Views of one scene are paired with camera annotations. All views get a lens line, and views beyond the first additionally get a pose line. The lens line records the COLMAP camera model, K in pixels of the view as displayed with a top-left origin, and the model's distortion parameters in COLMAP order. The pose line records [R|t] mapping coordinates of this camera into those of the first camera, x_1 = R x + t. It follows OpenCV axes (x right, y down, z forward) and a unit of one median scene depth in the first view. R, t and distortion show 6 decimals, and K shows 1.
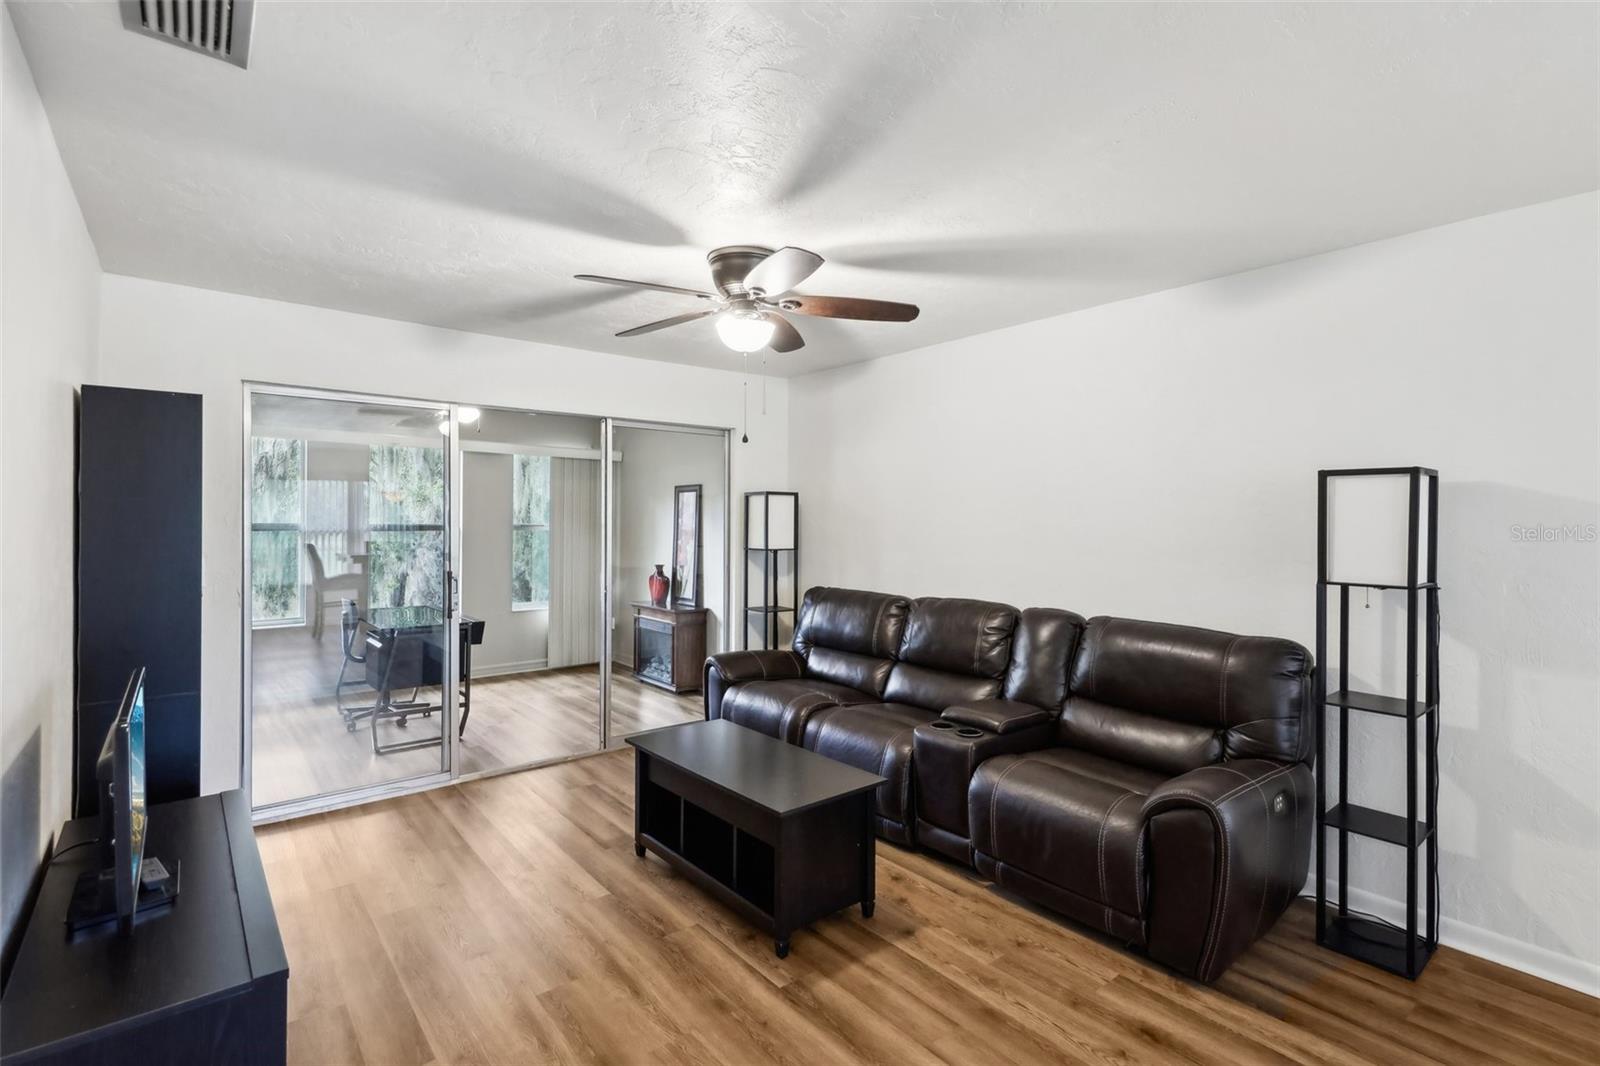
lens RADIAL K [[731.7, 0, 800.7], [0, 731.7, 514.2], [0, 0, 1]] dist [0.002814, -0.000184]
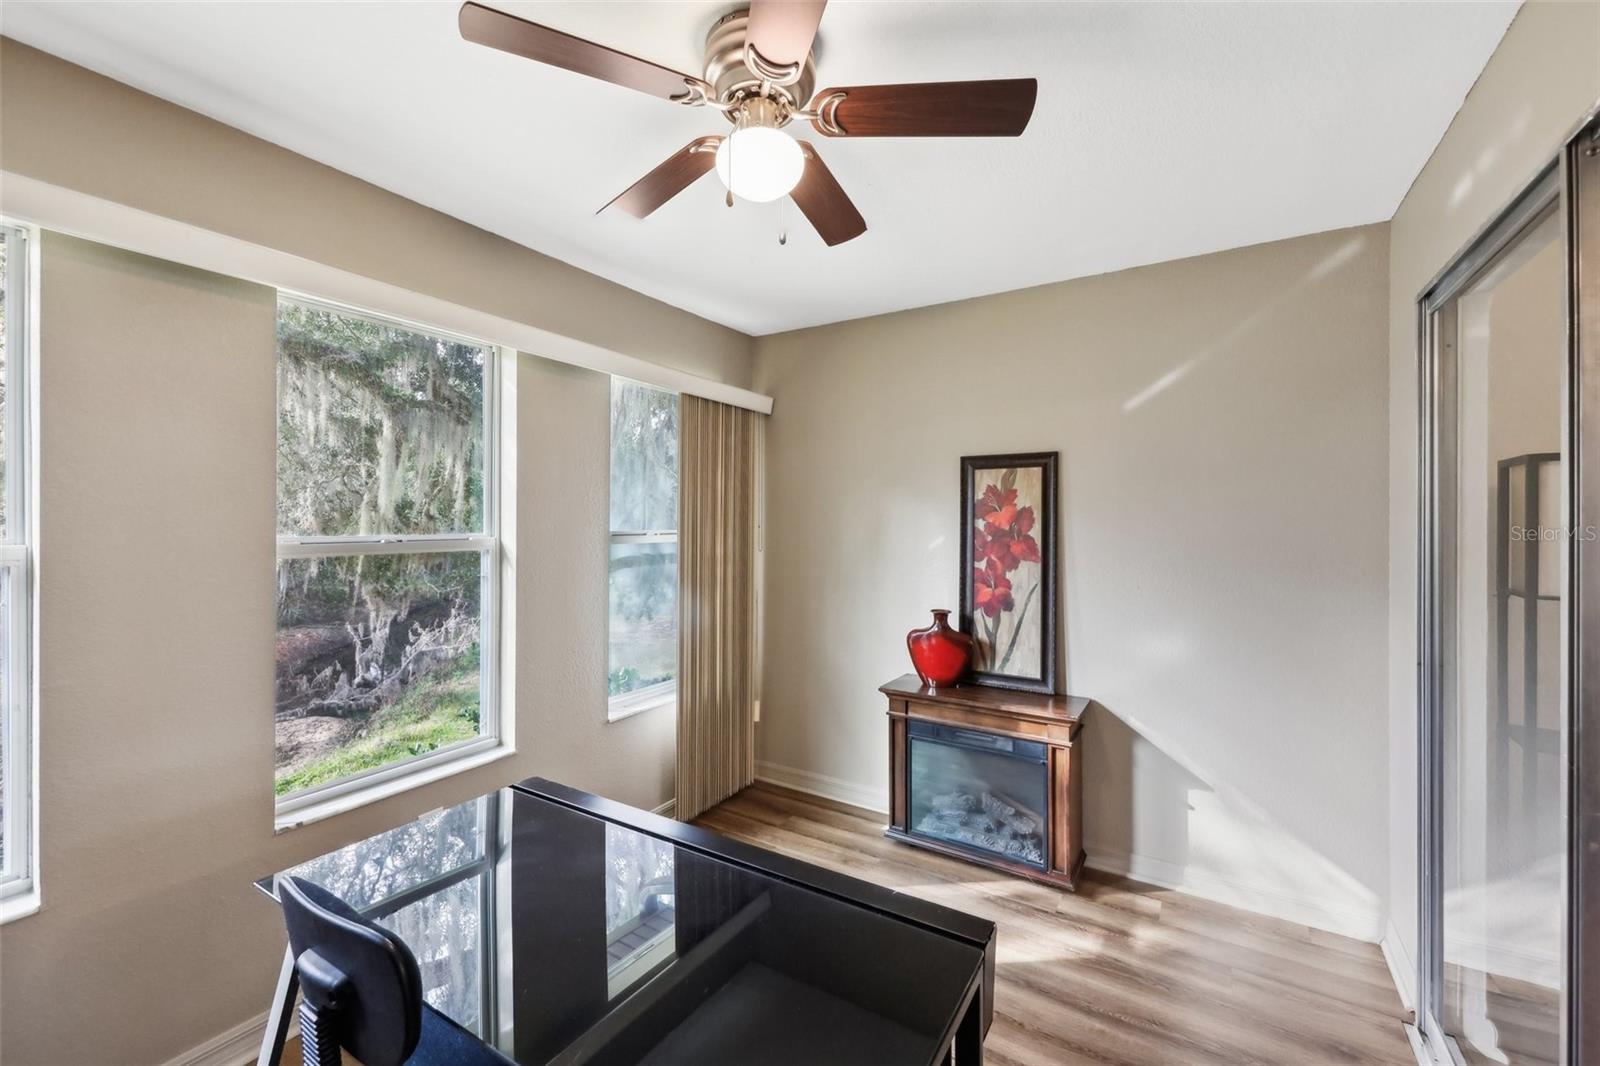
lens RADIAL K [[648.1, 0, 803.5], [0, 648.1, 526.2], [0, 0, 1]] dist [0.024245, -0.011483]
pose [[0.944516, 0.005865, 0.328412, -1.084840], [-0.007820, 0.999959, 0.004632, 0.023836], [-0.328371, -0.006943, 0.944523, 1.519569]]
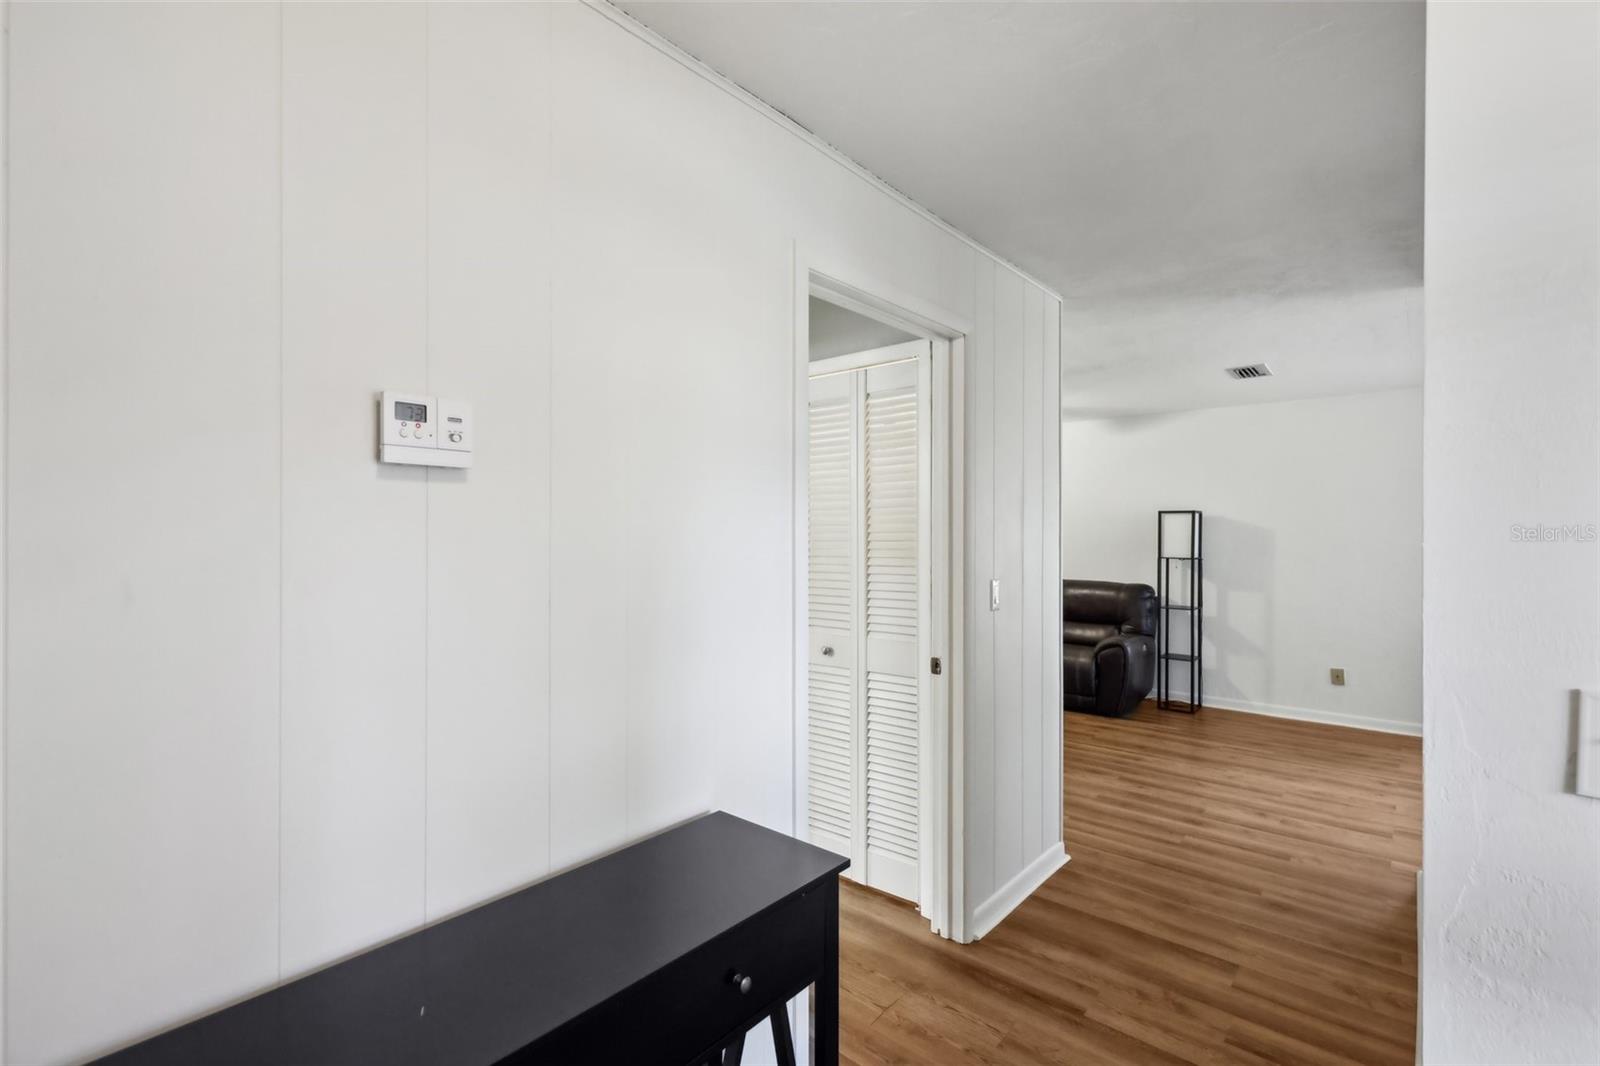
lens RADIAL K [[712.7, 0, 800.0], [0, 712.7, 533.0], [0, 0, 1]] dist [0.001892, 0.000062]
pose [[0.981791, 0.001043, 0.189964, -0.866674], [-0.000215, 0.999990, -0.004381, 0.022112], [-0.189967, 0.004261, 0.981781, -1.042311]]
